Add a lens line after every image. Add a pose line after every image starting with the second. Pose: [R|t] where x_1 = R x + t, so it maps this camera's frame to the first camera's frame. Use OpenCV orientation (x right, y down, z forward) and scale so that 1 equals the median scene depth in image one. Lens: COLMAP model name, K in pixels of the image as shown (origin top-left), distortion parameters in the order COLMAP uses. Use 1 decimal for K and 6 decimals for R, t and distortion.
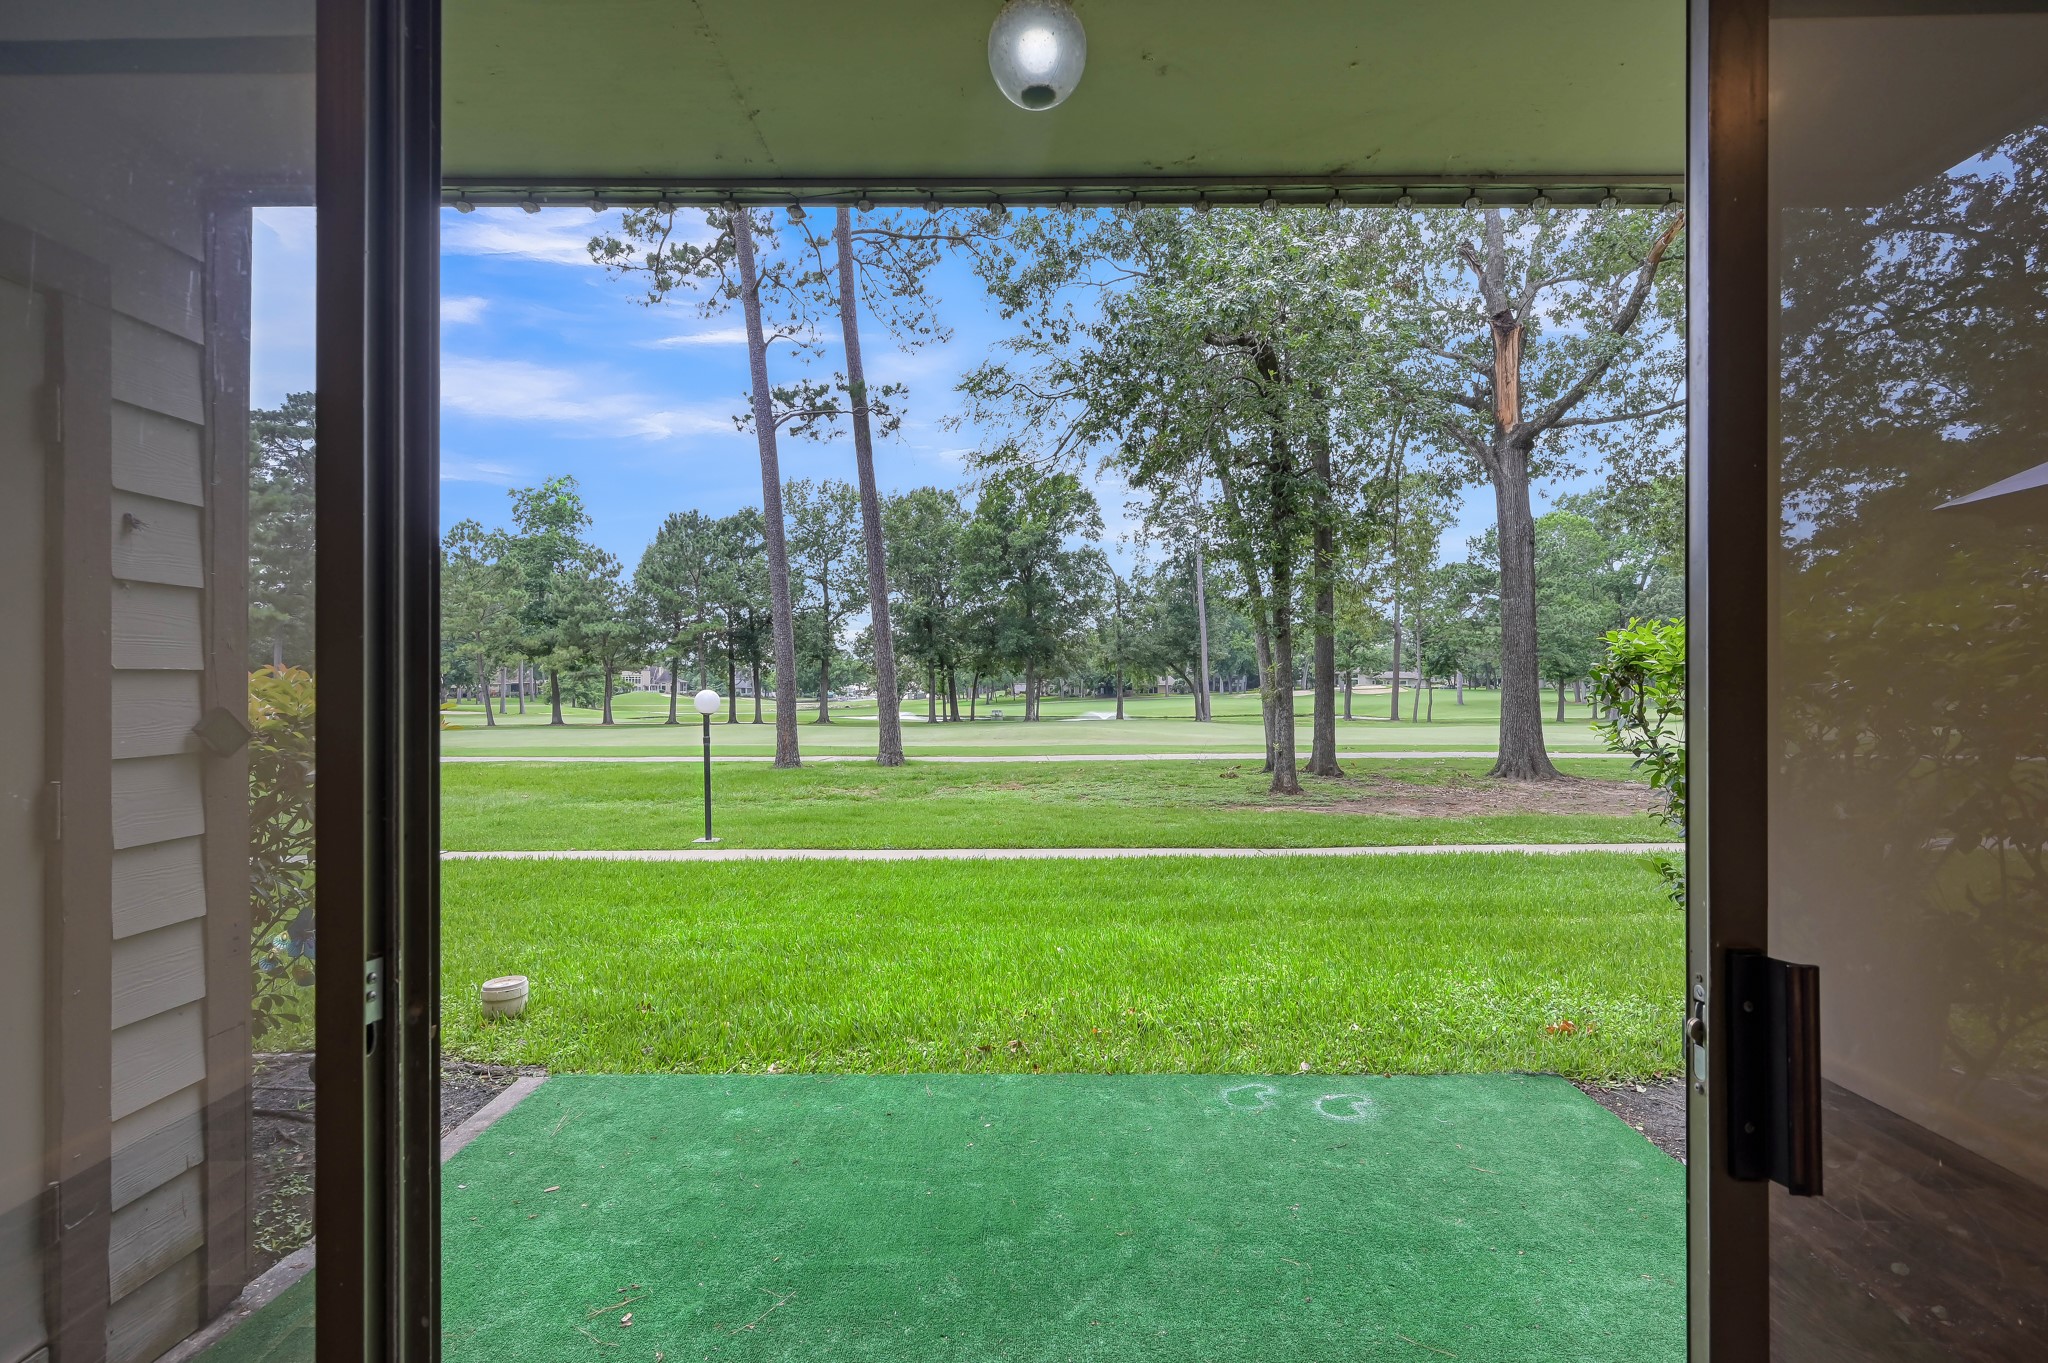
lens RADIAL K [[884.0, 0, 1023.1], [0, 884.0, 672.4], [0, 0, 1]] dist [0.000299, -0.000138]
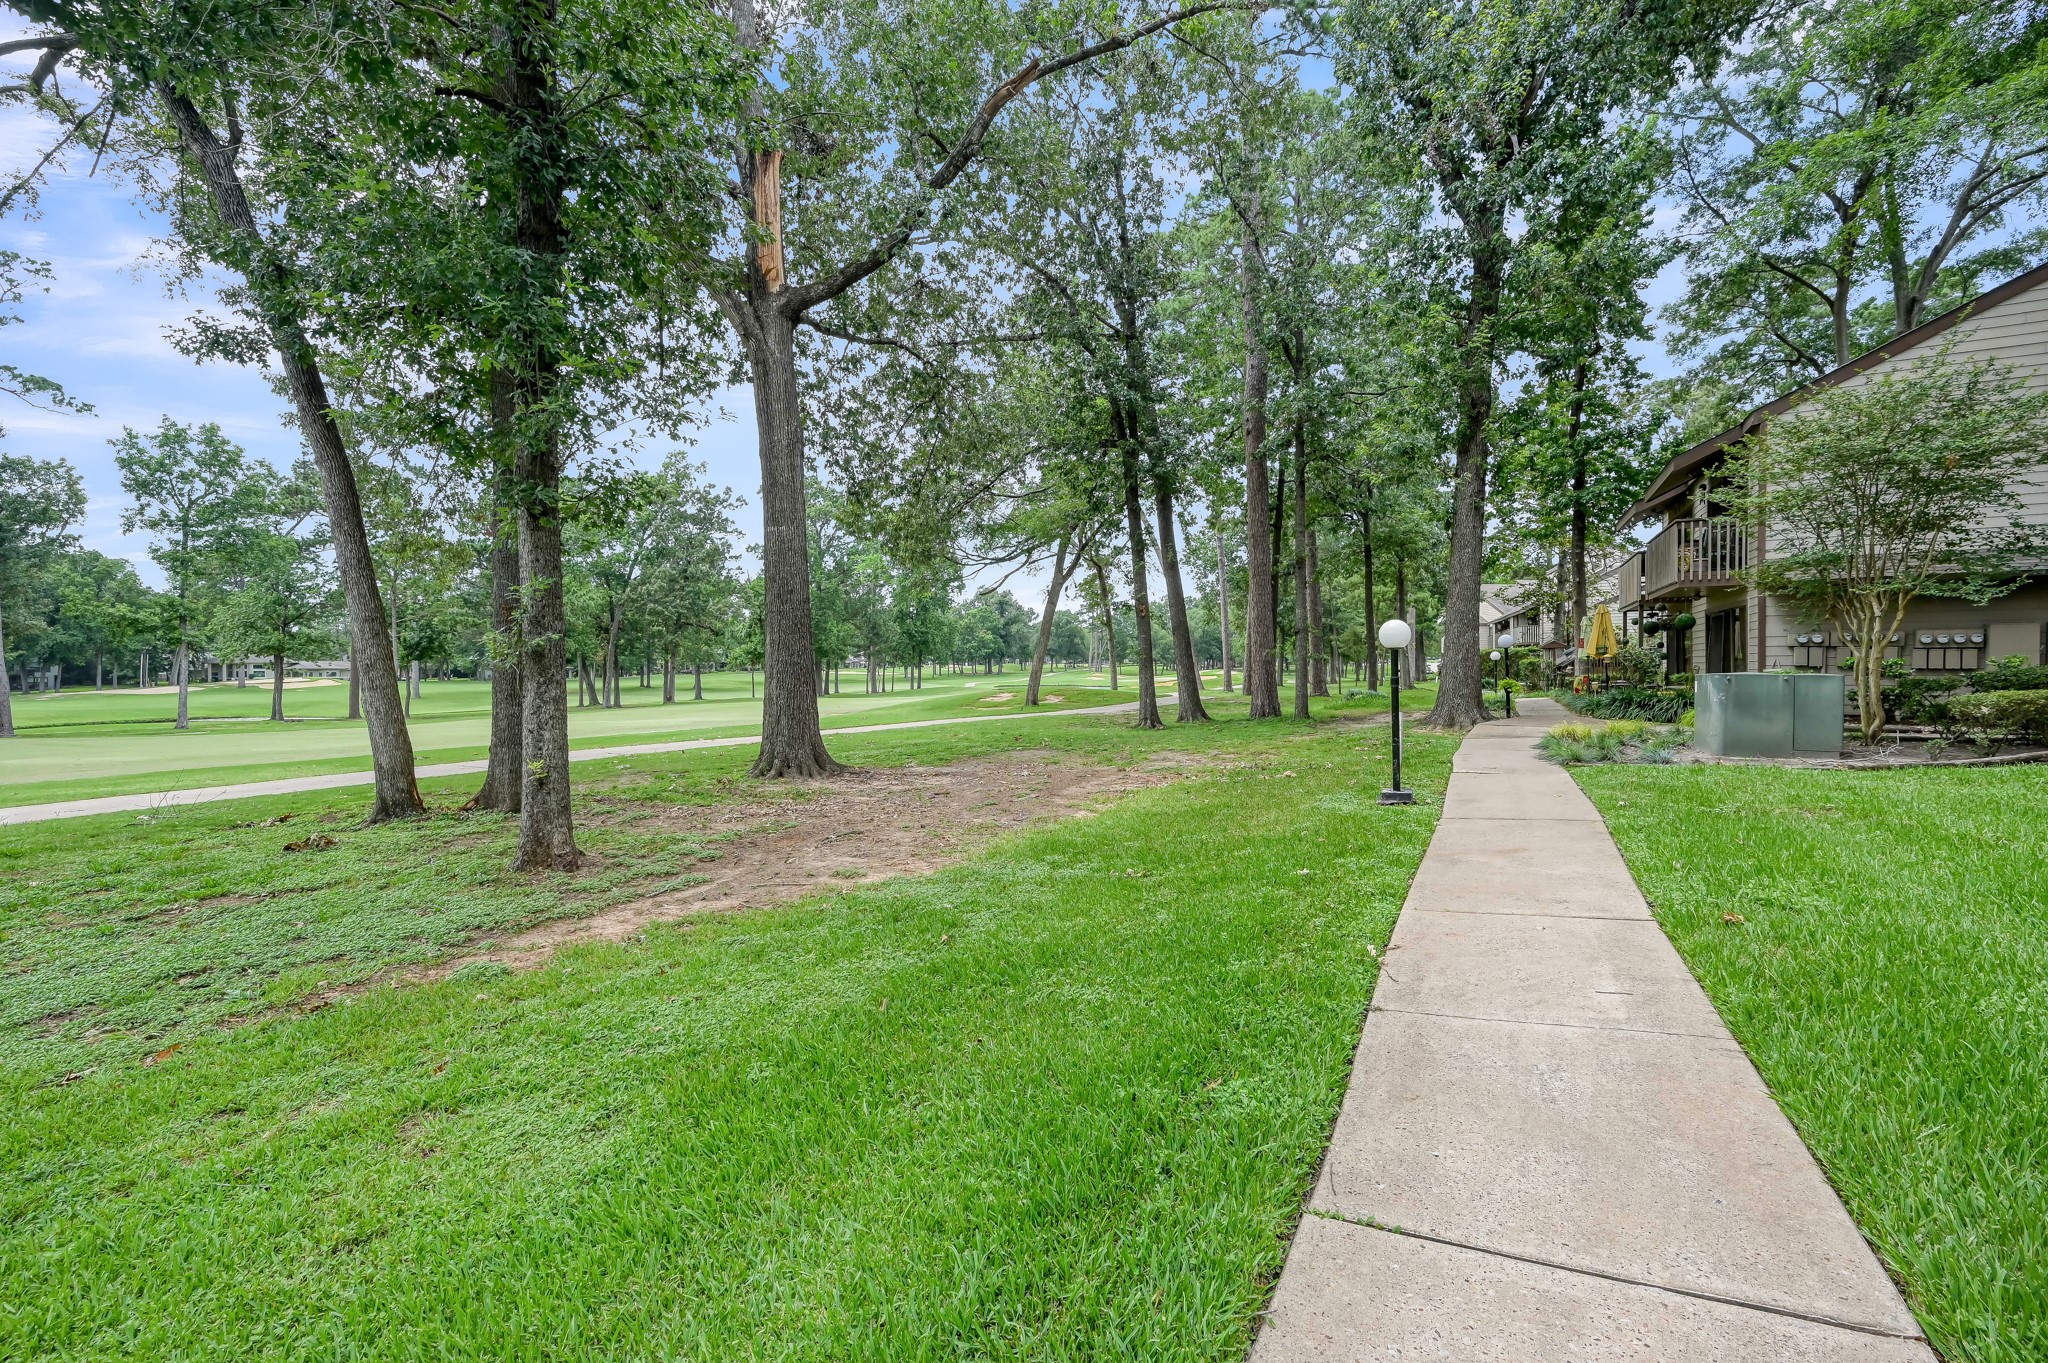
lens RADIAL K [[884.0, 0, 1023.1], [0, 884.0, 672.4], [0, 0, 1]] dist [0.000299, -0.000138]
pose [[0.463009, -0.004989, 0.886340, 0.000055], [-0.001872, 0.999976, 0.006606, 0.007075], [-0.886352, -0.004717, 0.462988, 0.122043]]
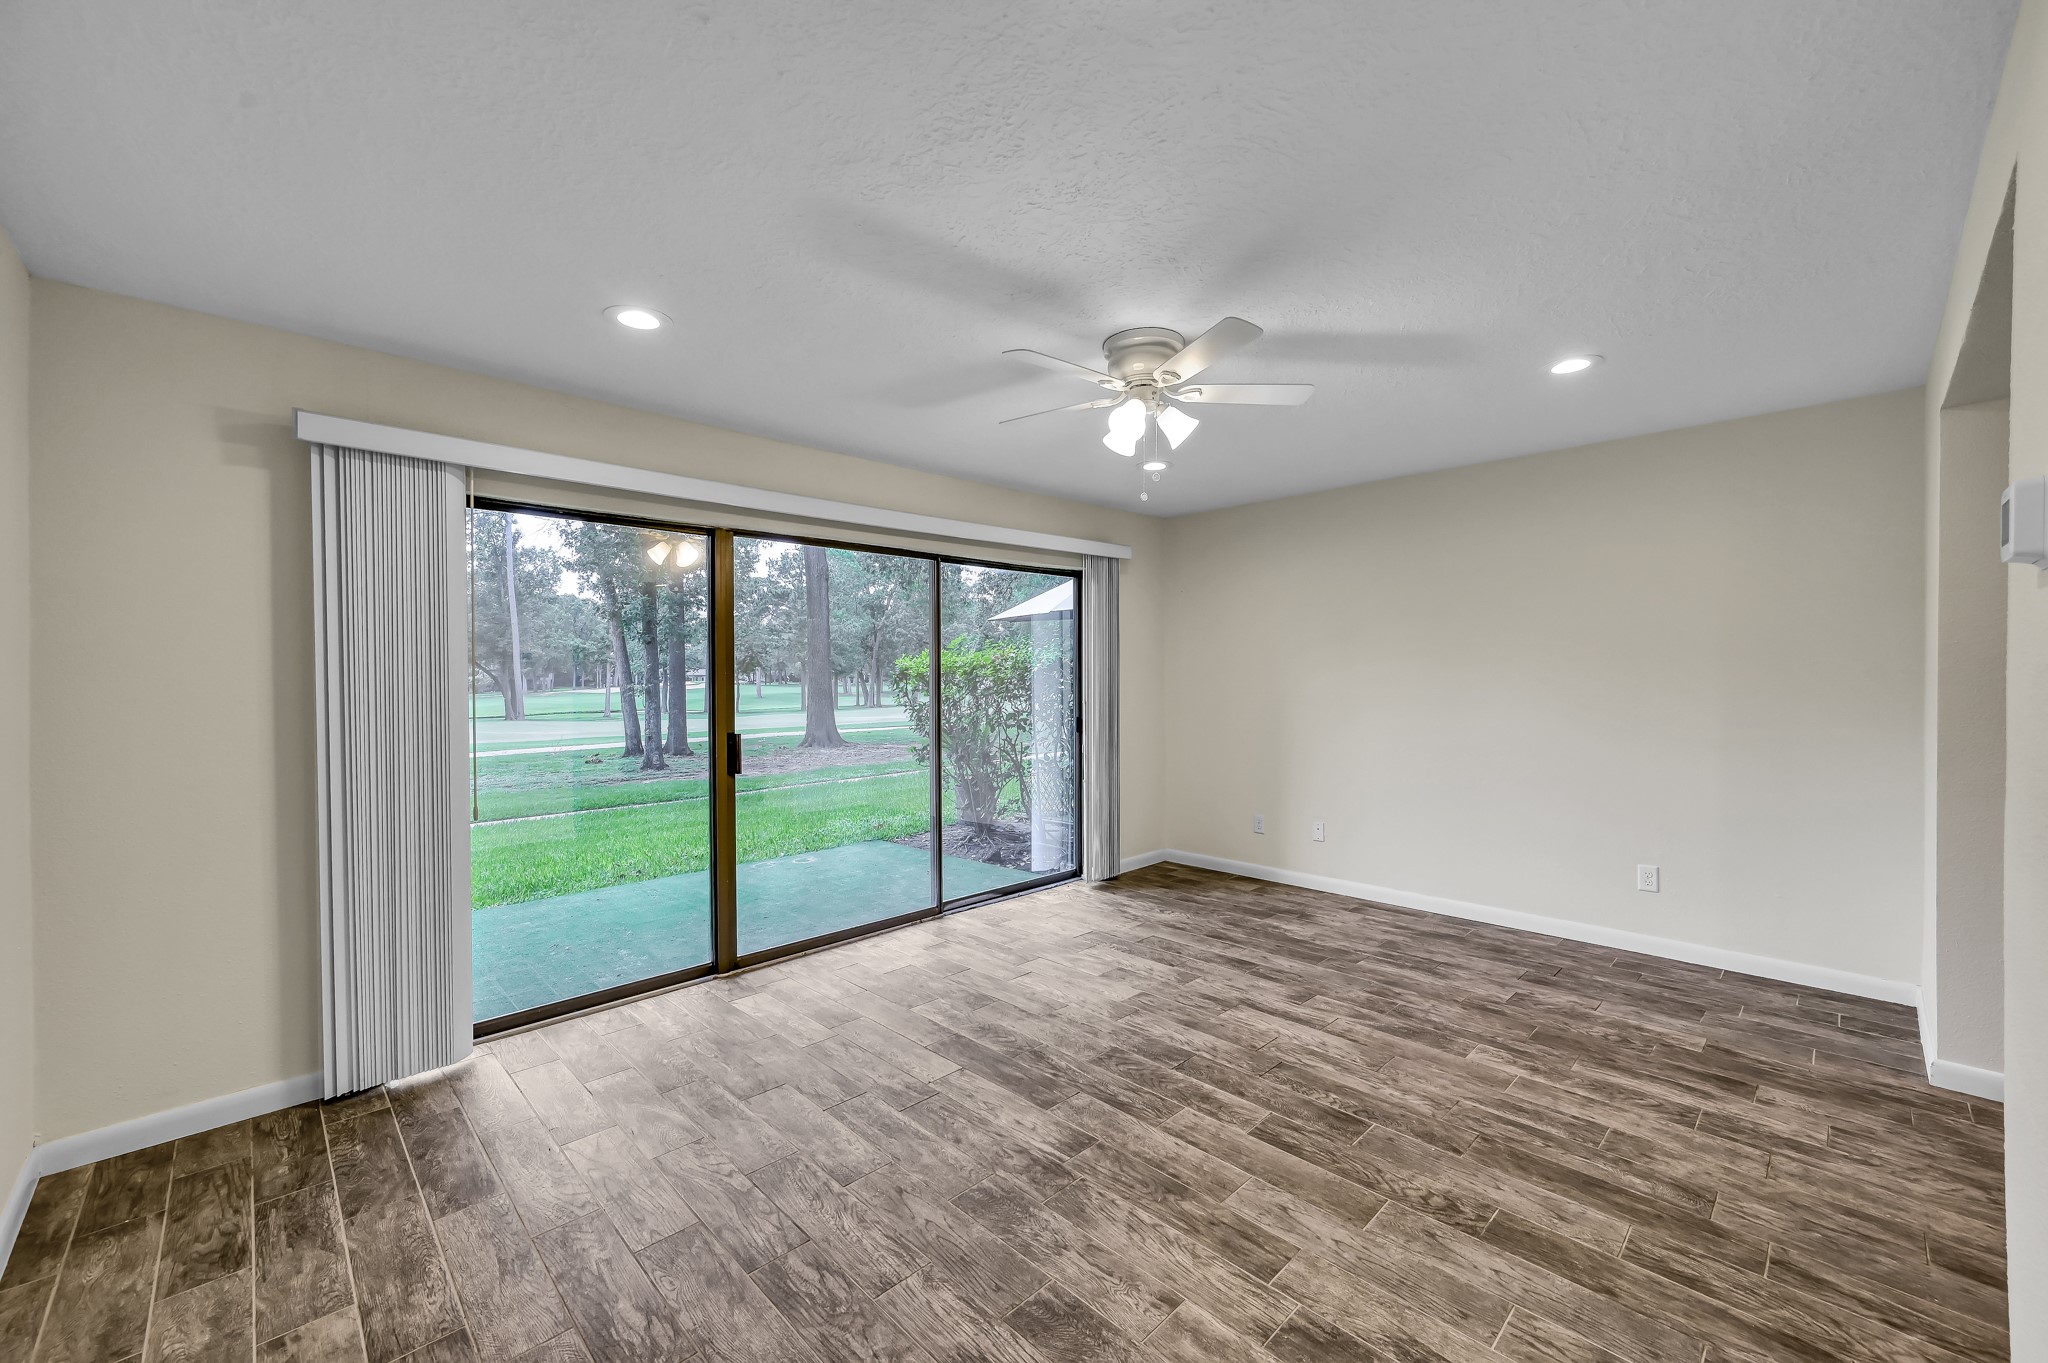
lens RADIAL K [[815.6, 0, 1029.1], [0, 815.6, 685.8], [0, 0, 1]] dist [0.001337, 0.000105]
pose [[0.707906, -0.012664, 0.706193, -0.031489], [-0.001112, 0.999818, 0.019045, -0.000651], [-0.706306, -0.014268, 0.707763, -0.040409]]
